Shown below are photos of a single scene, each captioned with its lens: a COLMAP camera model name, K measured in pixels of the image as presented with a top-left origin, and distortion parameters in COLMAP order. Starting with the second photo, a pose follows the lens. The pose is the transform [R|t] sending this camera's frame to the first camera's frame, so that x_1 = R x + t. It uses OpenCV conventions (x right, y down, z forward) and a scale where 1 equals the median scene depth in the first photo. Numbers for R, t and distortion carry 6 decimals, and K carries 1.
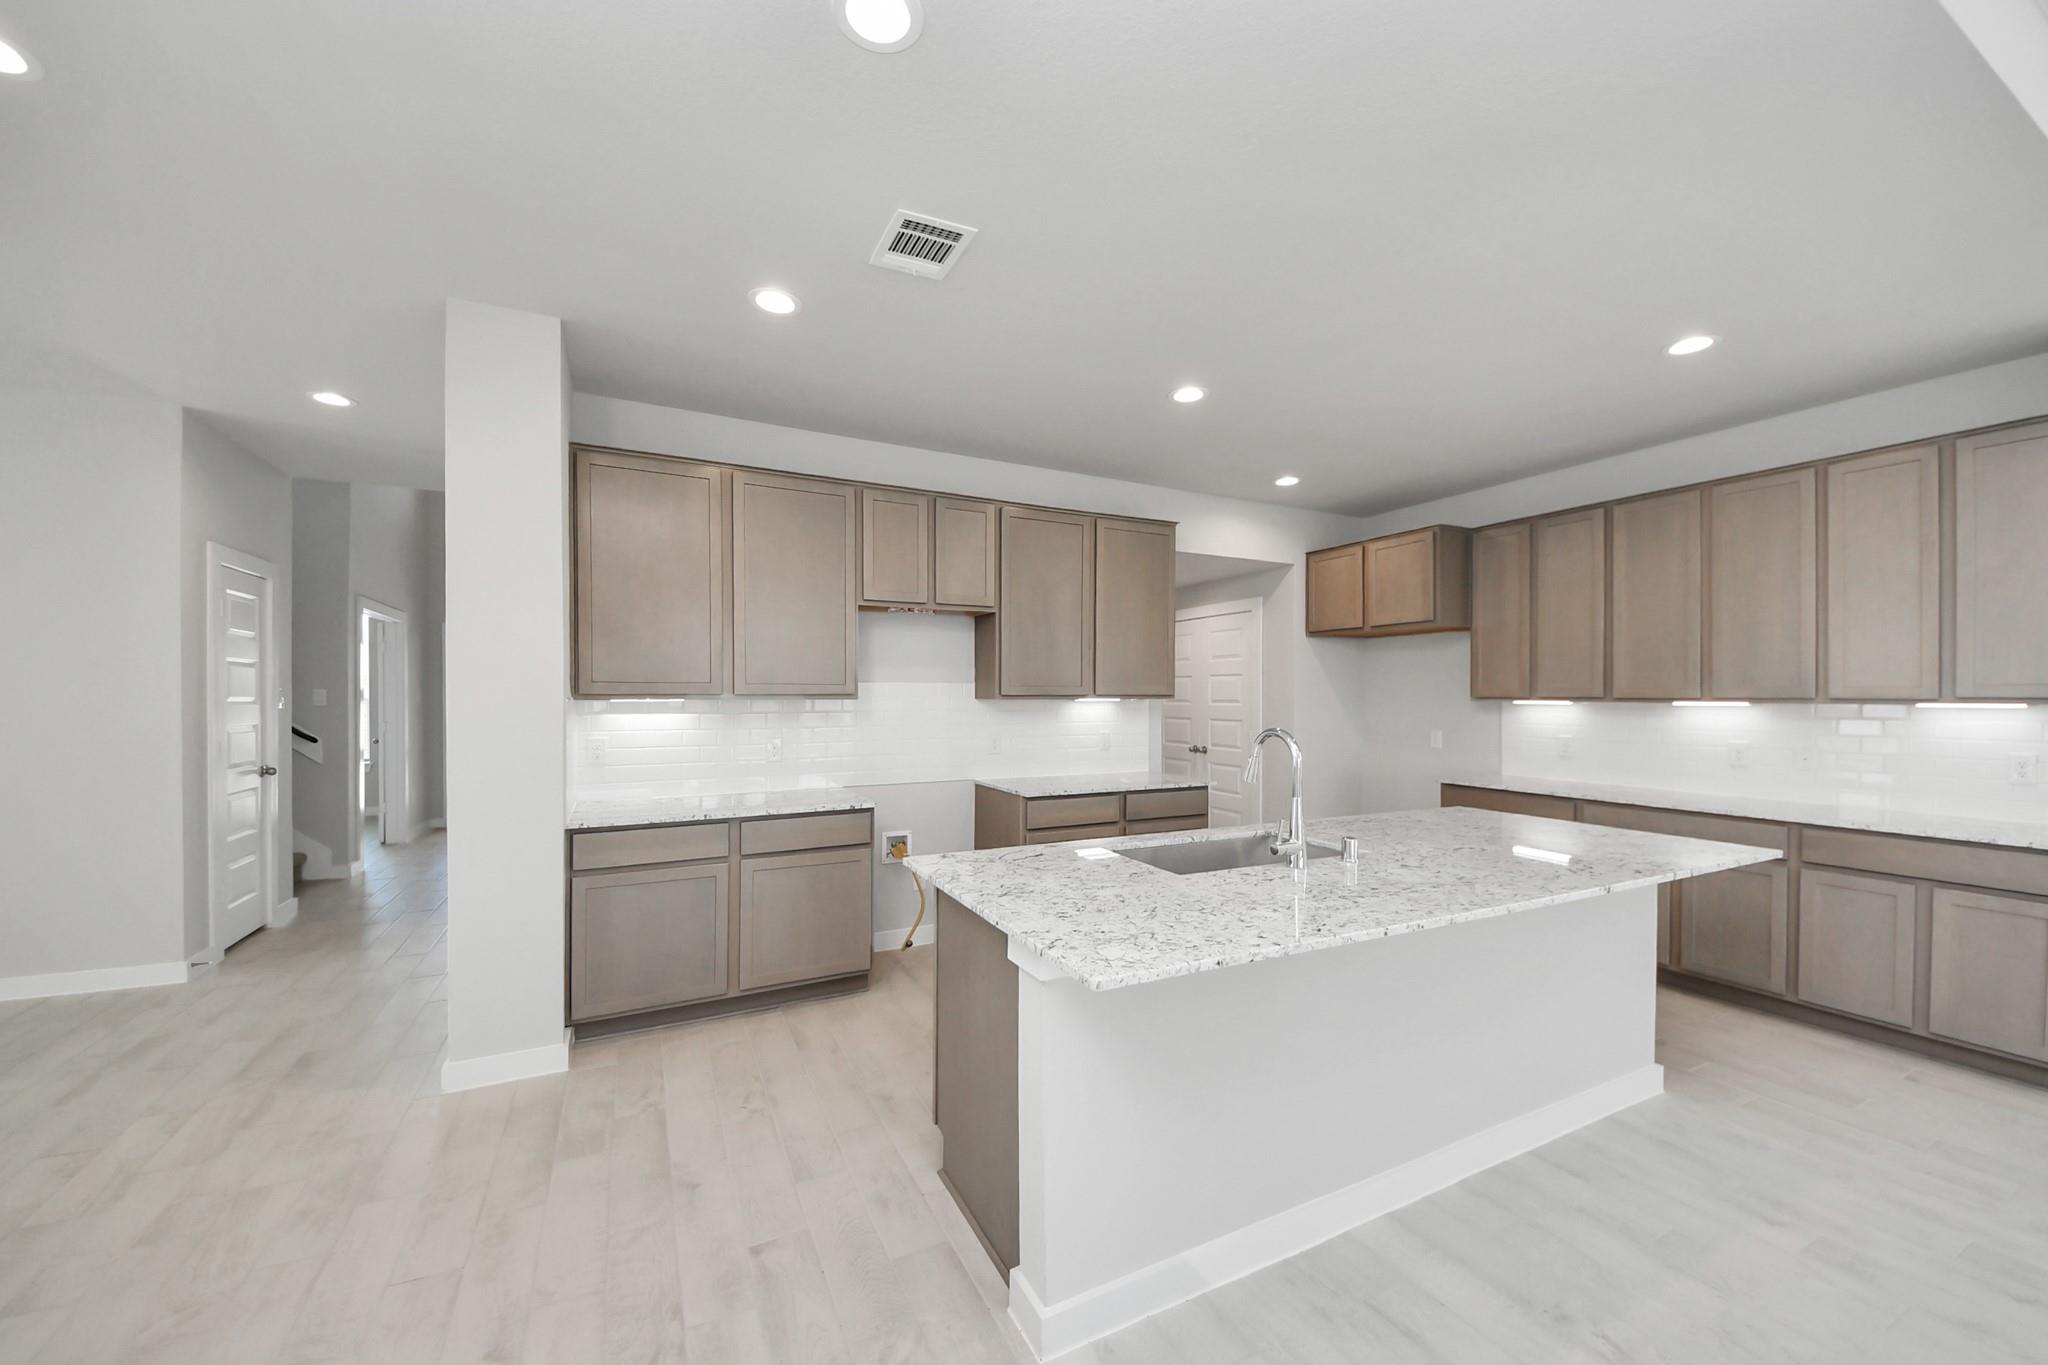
lens RADIAL K [[737.8, 0, 1010.0], [0, 737.8, 710.0], [0, 0, 1]] dist [0.013967, -0.002624]
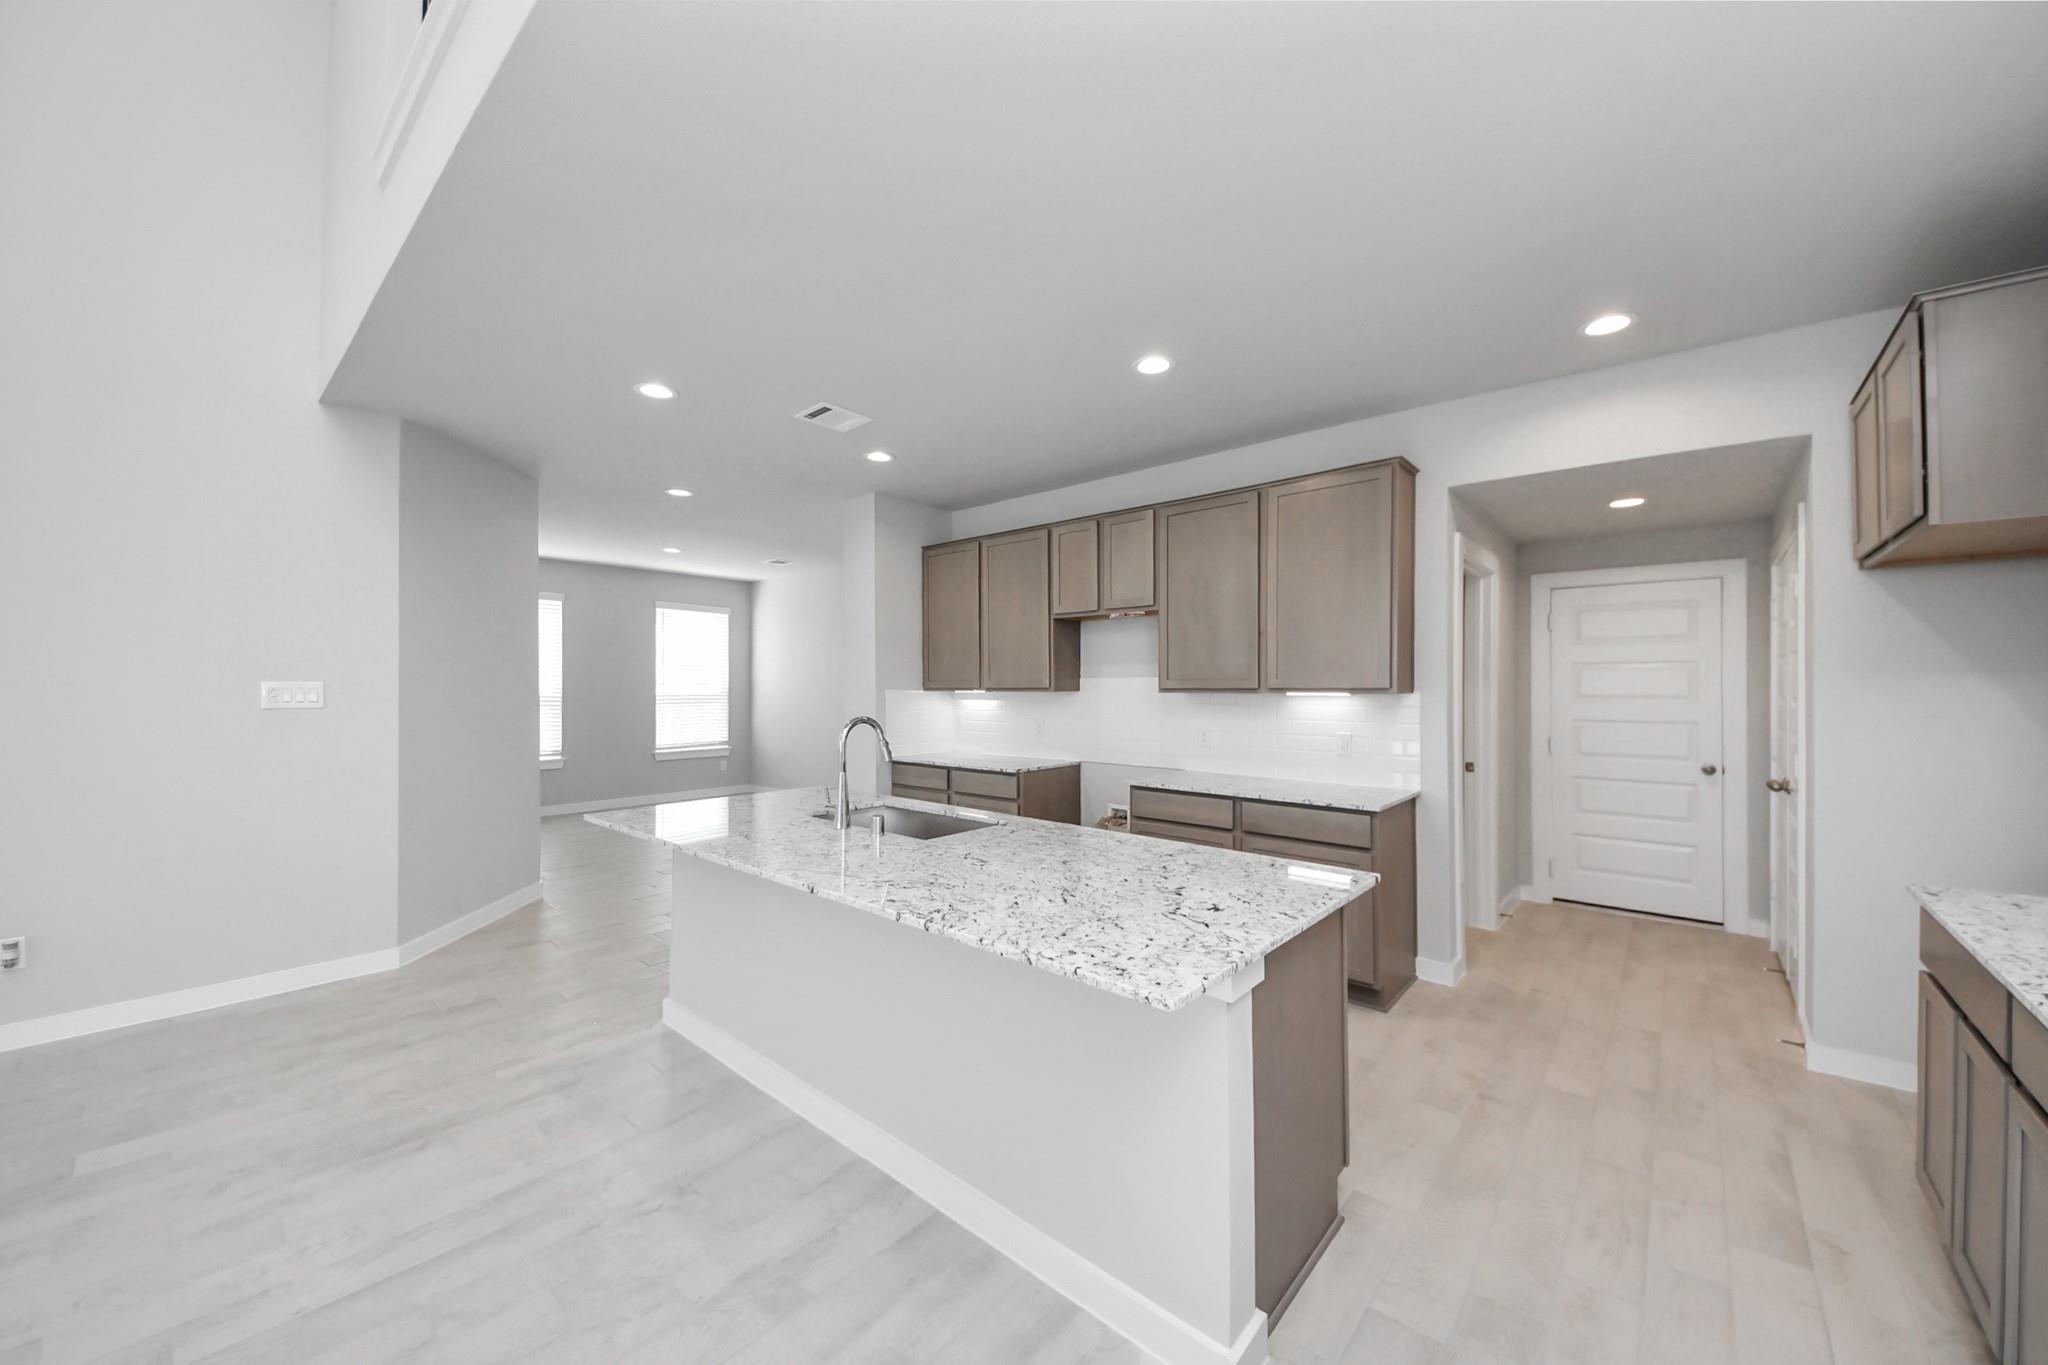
lens RADIAL K [[737.8, 0, 1019.3], [0, 737.8, 673.2], [0, 0, 1]] dist [0.013967, -0.002624]
pose [[0.373365, -0.008191, -0.927648, 1.137457], [-0.025404, 0.999496, -0.019050, -0.021434], [0.927337, 0.030679, 0.372969, 0.553509]]
